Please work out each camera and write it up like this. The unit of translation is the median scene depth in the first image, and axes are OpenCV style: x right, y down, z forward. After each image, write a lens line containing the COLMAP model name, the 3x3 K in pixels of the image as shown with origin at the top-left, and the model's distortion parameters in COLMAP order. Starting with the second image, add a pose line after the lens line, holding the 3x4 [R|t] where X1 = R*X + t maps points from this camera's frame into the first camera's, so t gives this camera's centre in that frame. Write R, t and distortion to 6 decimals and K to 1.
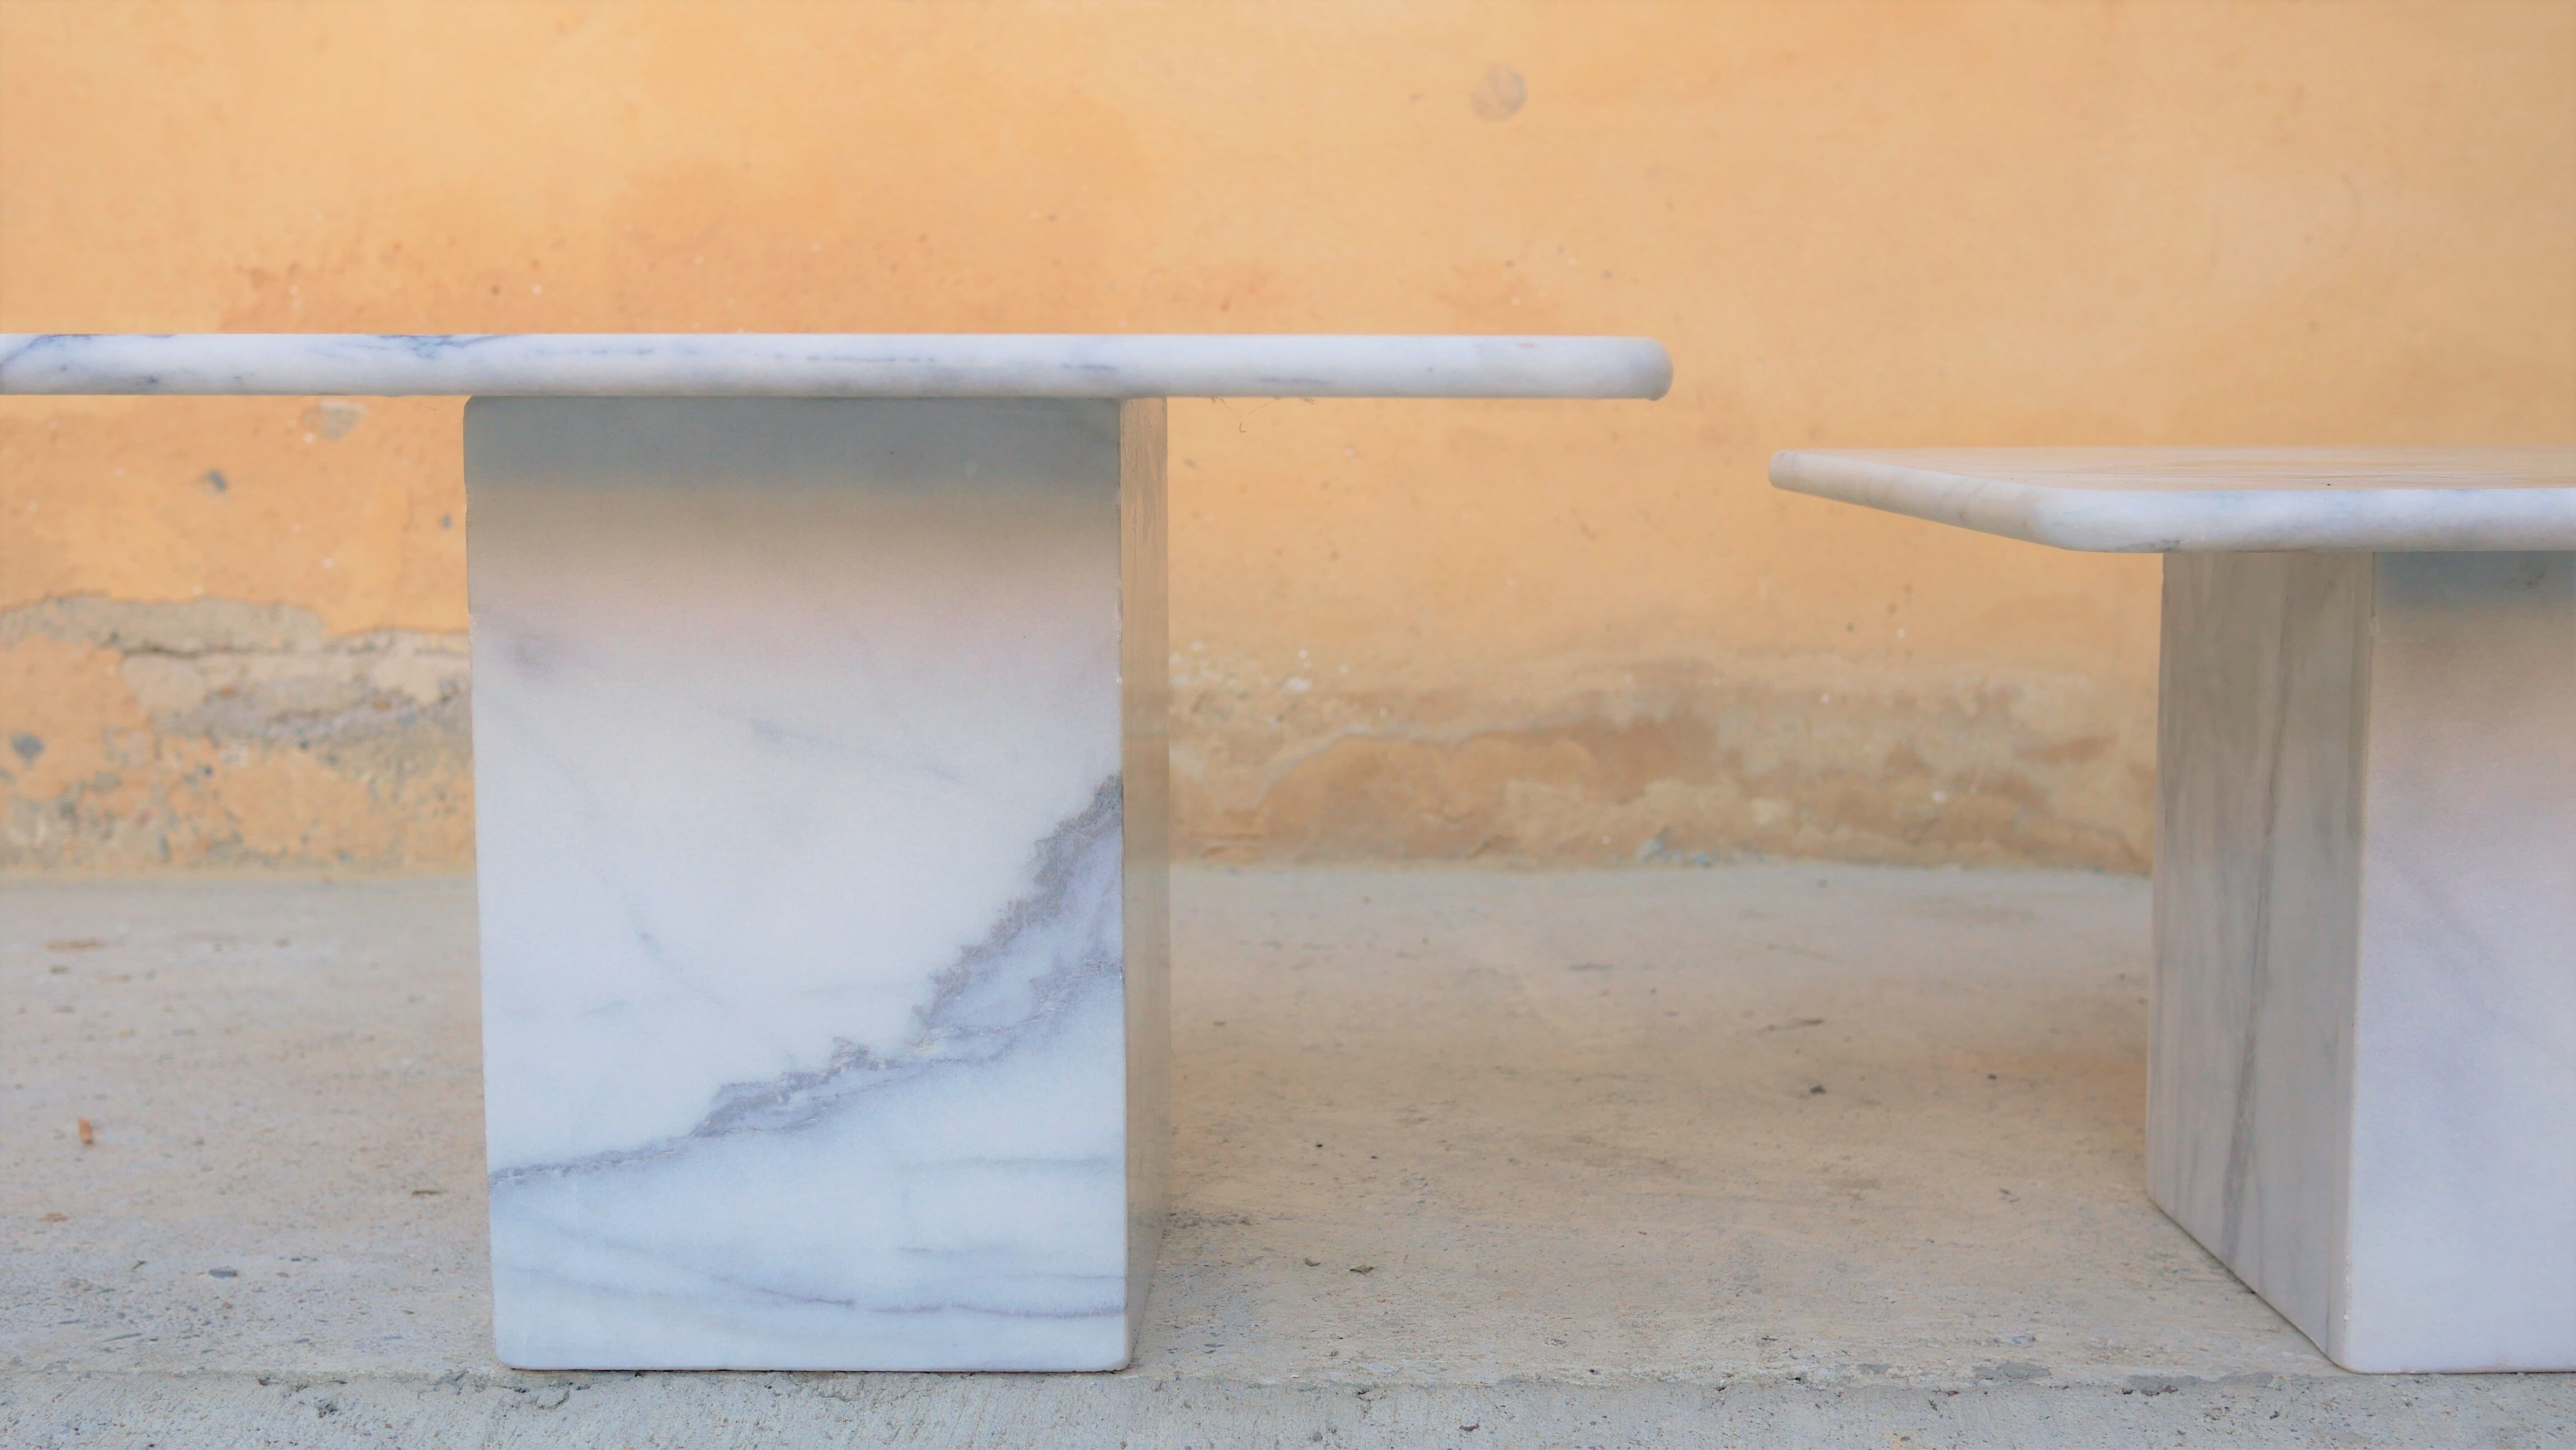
lens RADIAL K [[2892.0, 0, 1272.0], [0, 2892.0, 724.3], [0, 0, 1]] dist [-0.024618, 0.008572]
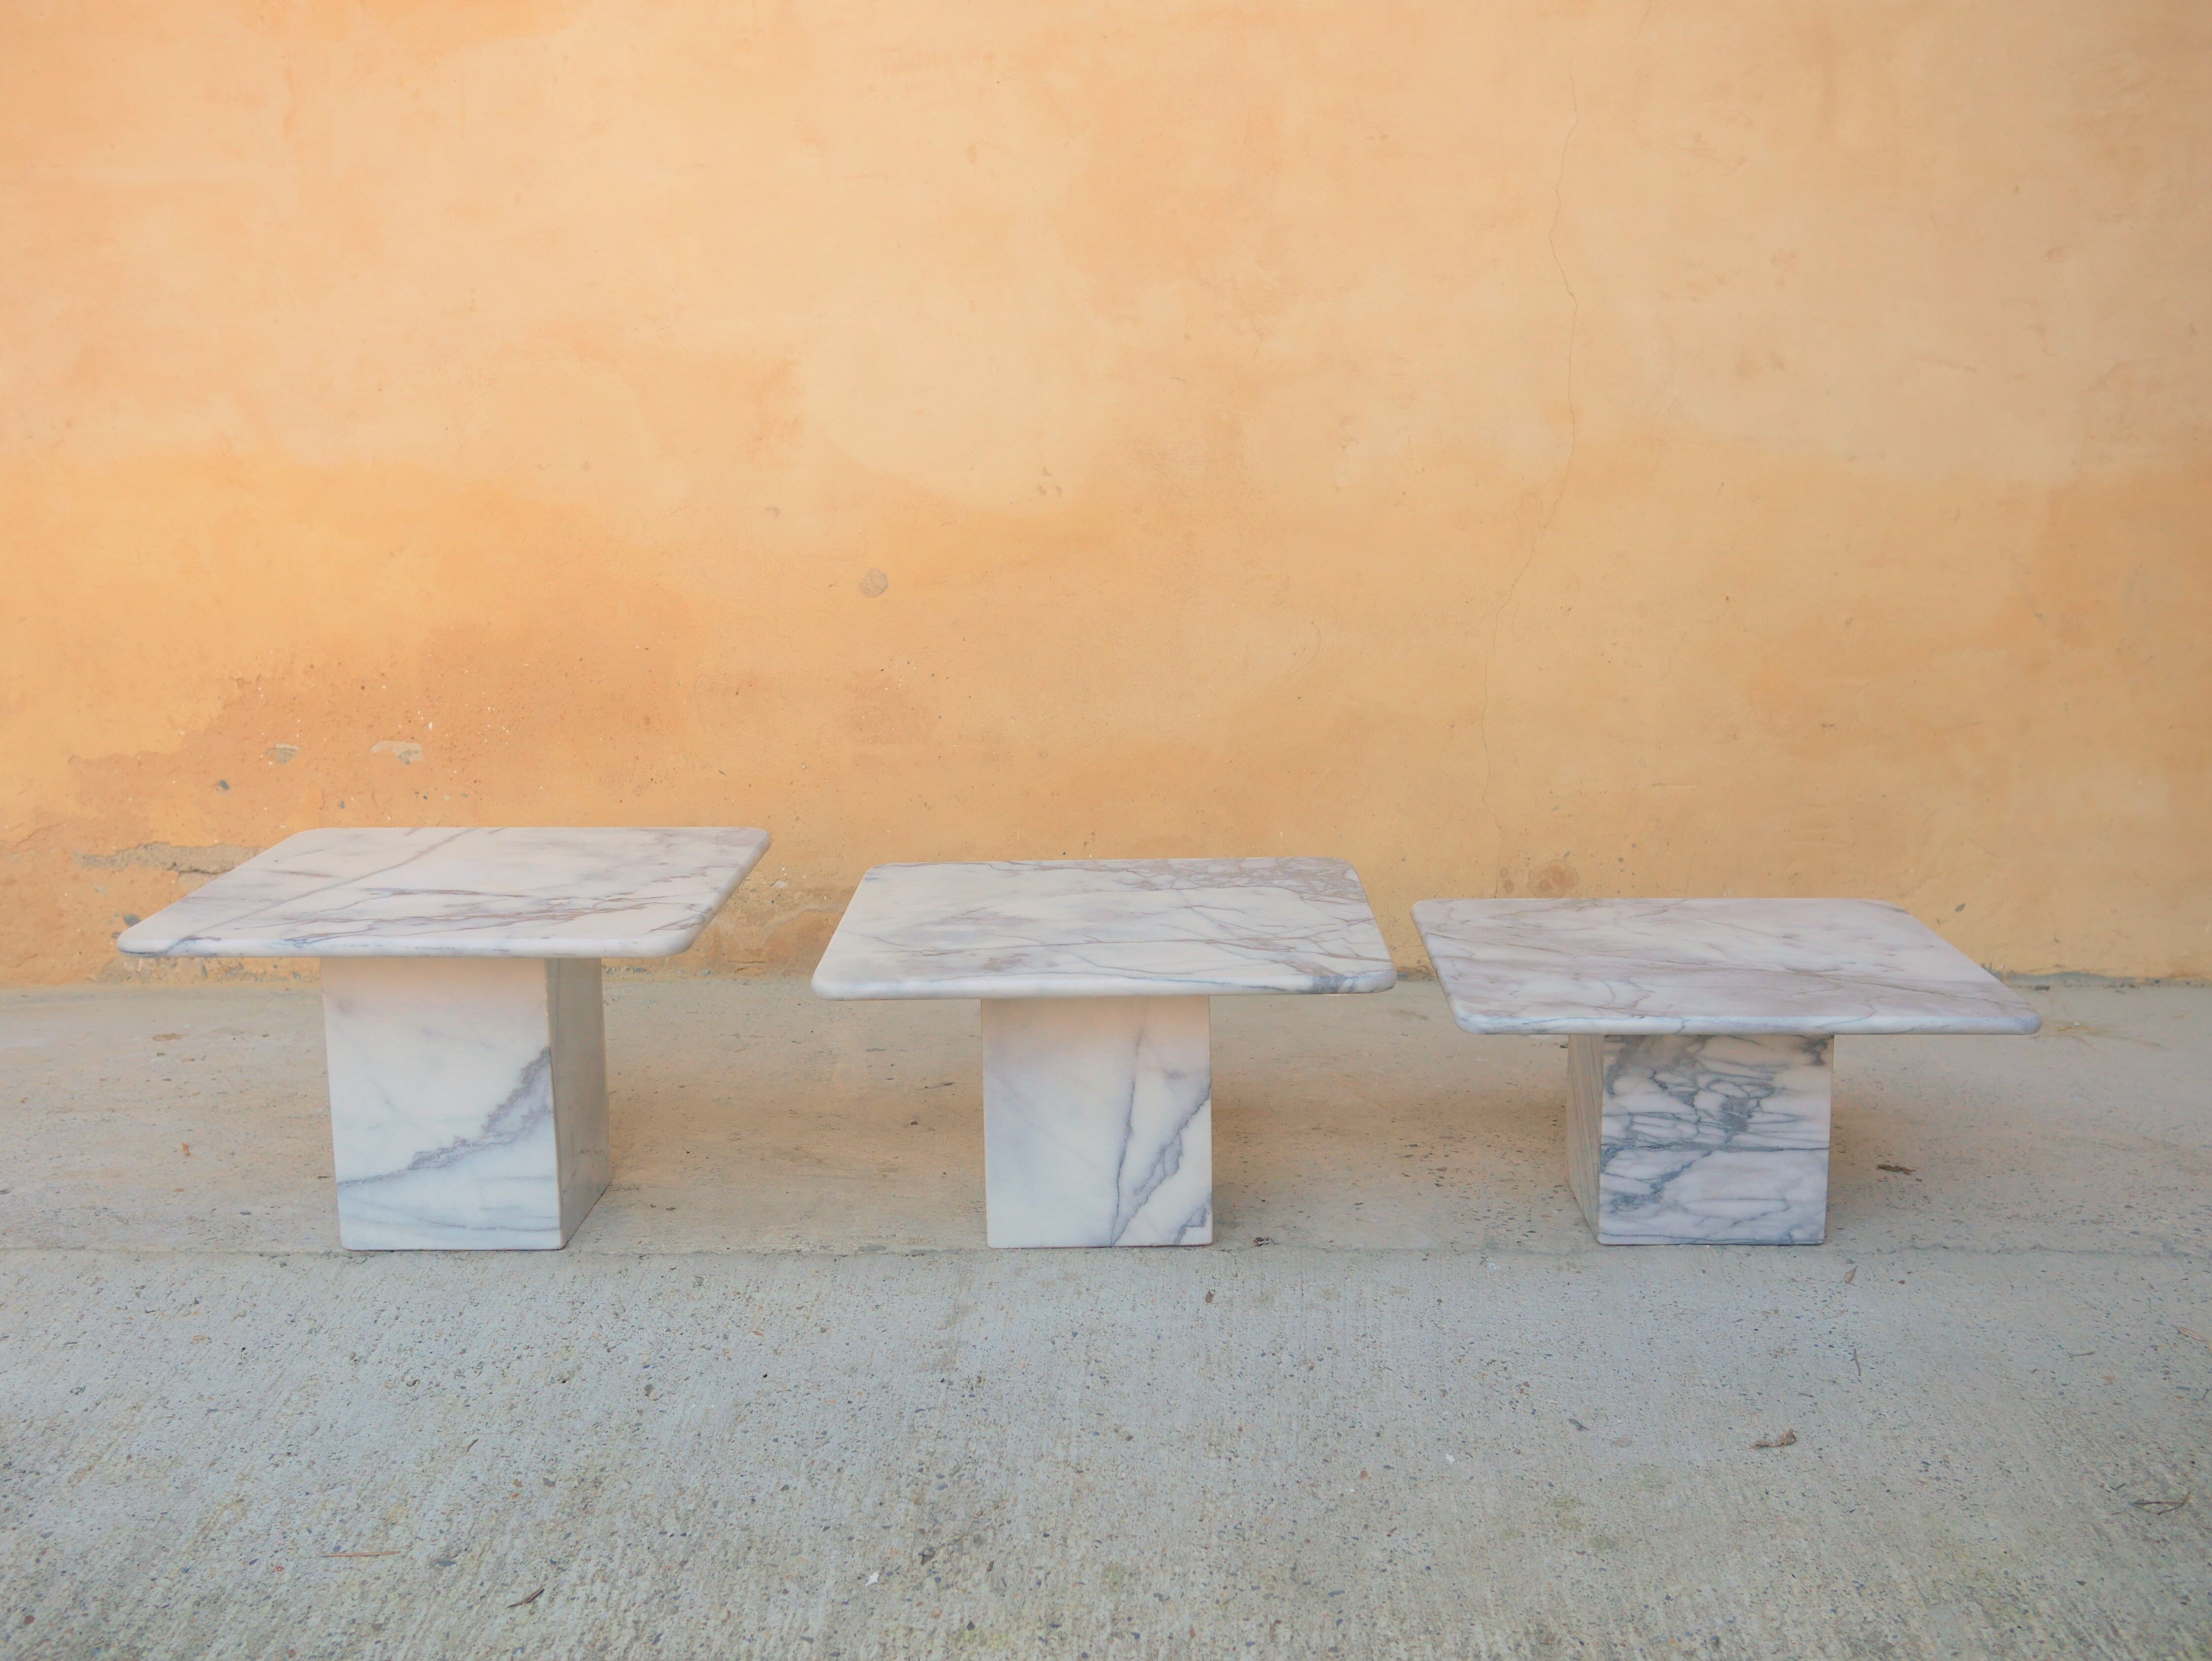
lens RADIAL K [[2529.5, 0, 1097.3], [0, 2529.5, 833.5], [0, 0, 1]] dist [-0.028288, 0.022387]
pose [[0.999861, -0.008741, -0.014180, 0.251617], [0.009816, 0.996940, 0.077552, -0.181695], [0.013459, -0.077681, 0.996887, -0.703645]]
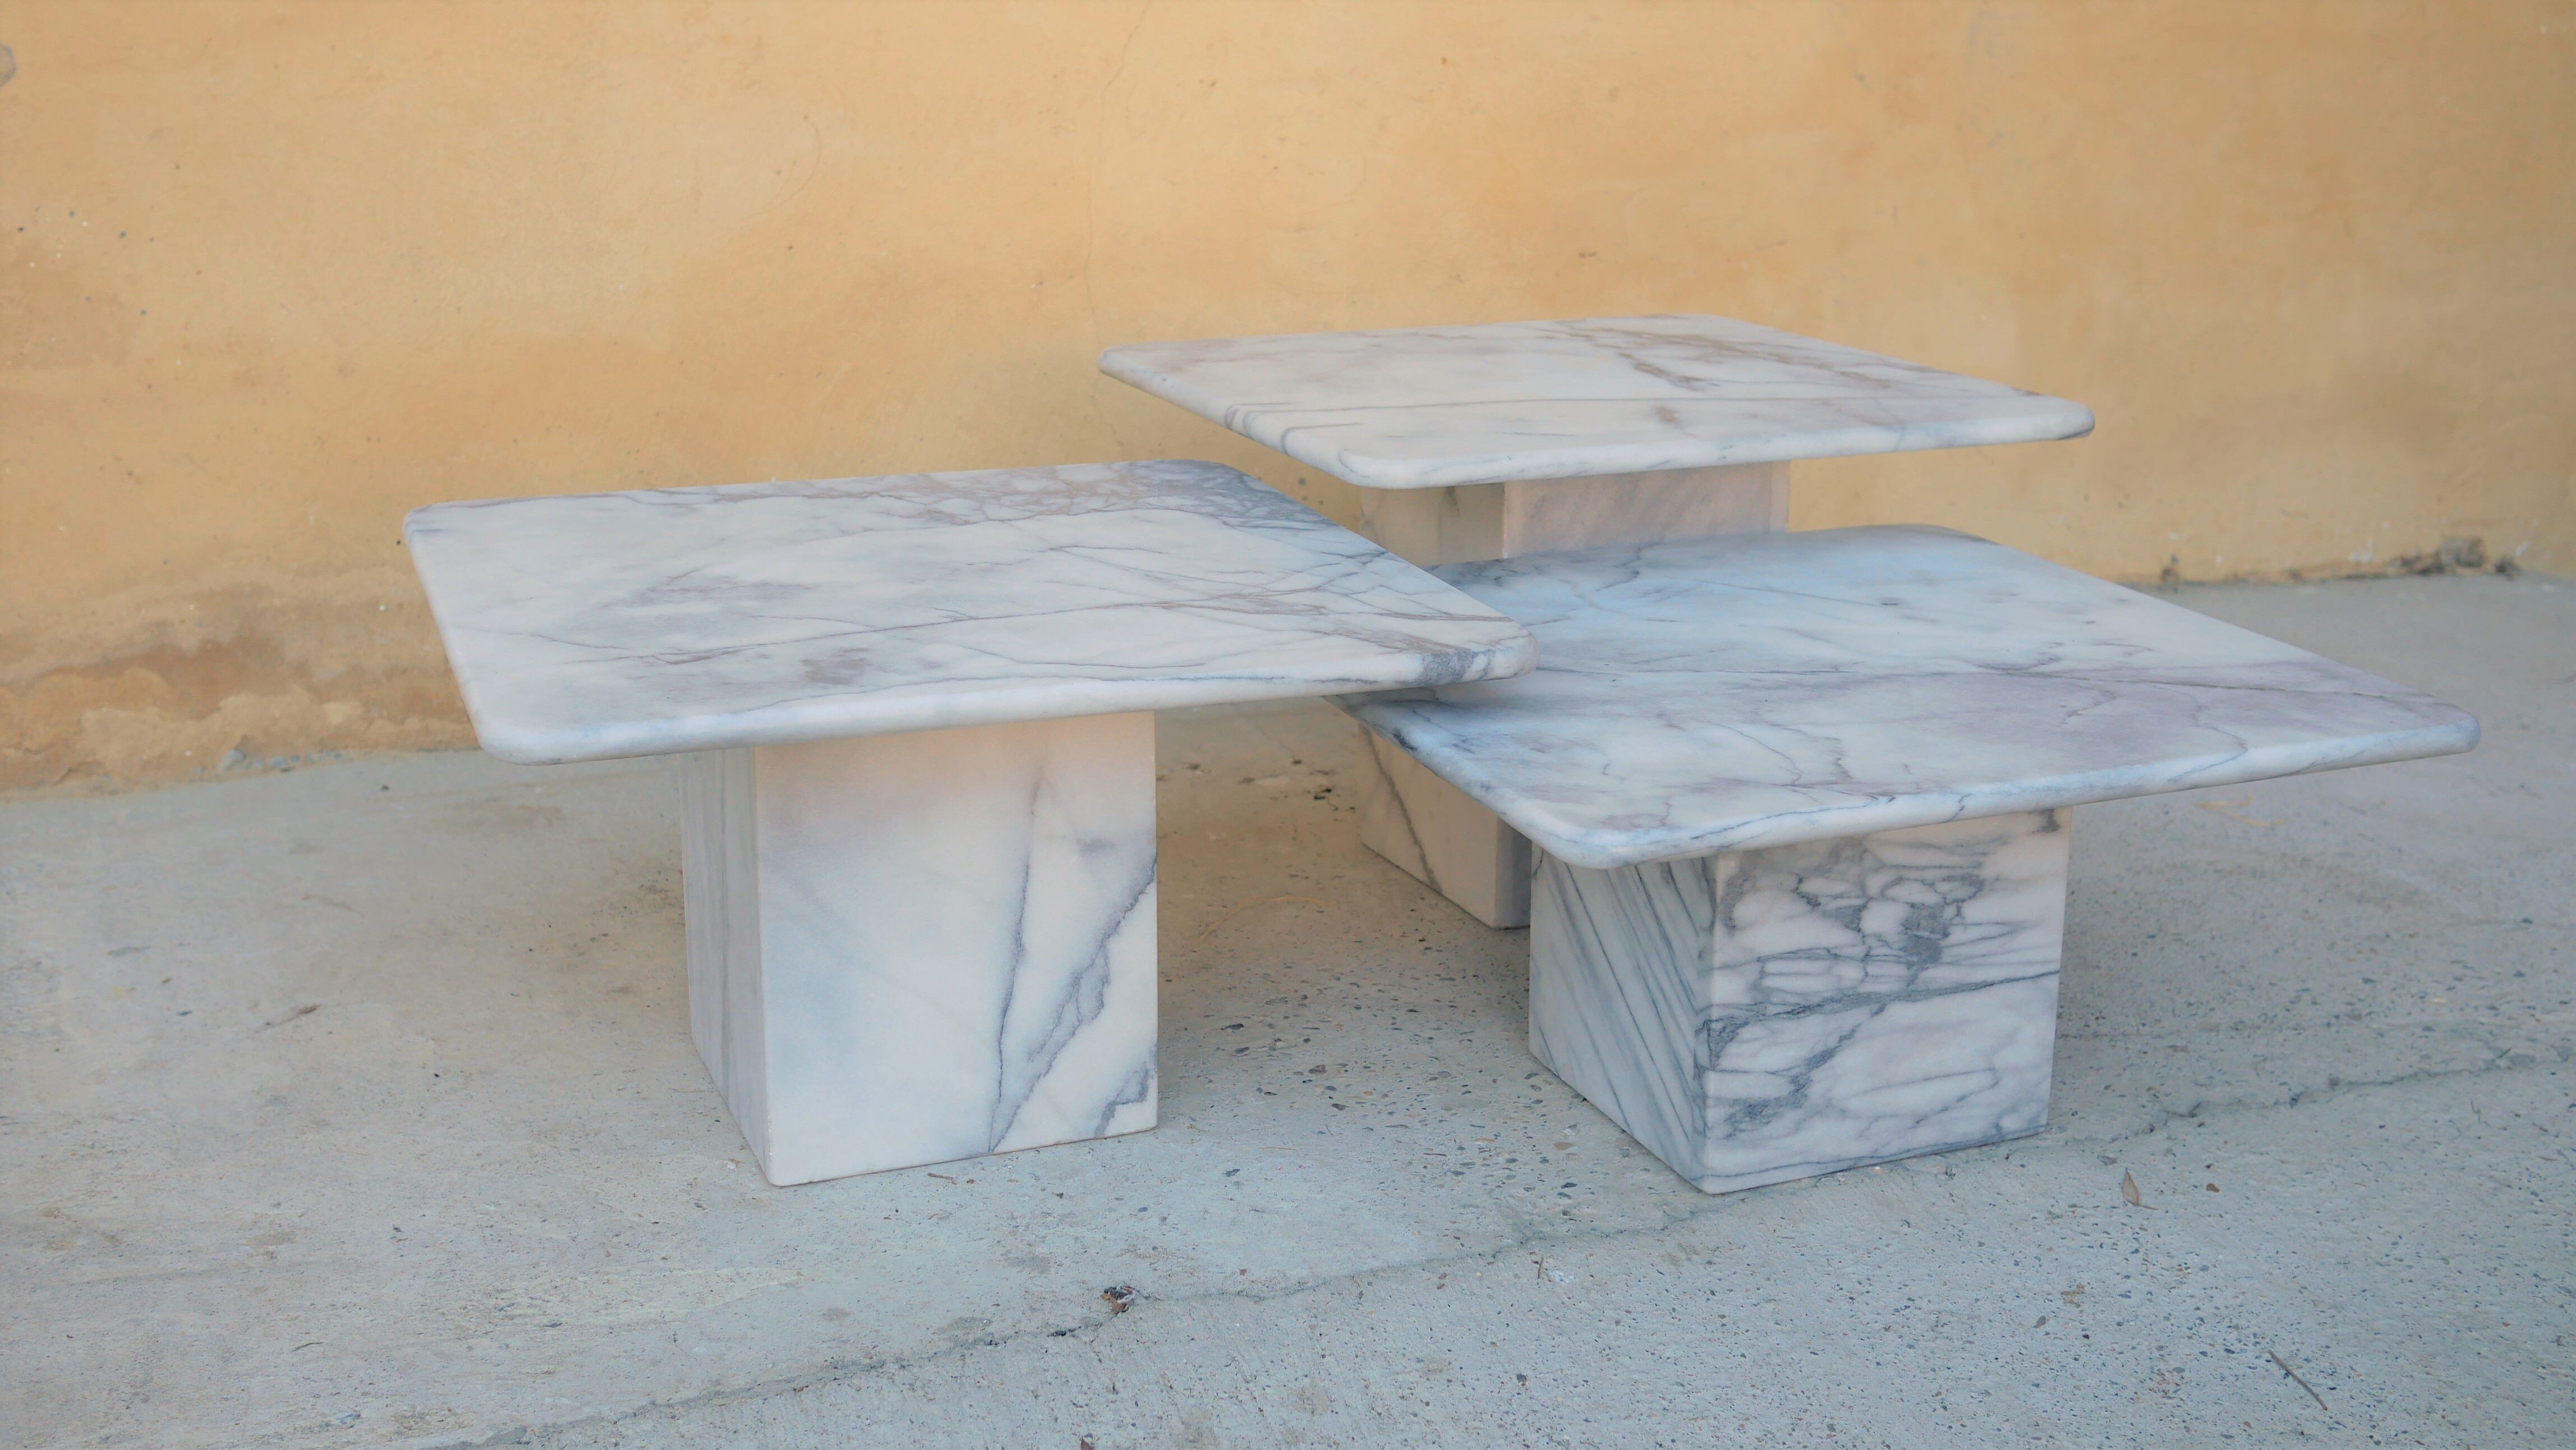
lens RADIAL K [[2879.1, 0, 1288.0], [0, 2879.1, 725.0], [0, 0, 1]] dist [-0.026595, 0.043075]
pose [[0.924760, -0.112913, 0.363414, 0.109915], [0.045785, 0.981043, 0.188304, -0.159256], [-0.377786, -0.157497, 0.912399, -0.143410]]
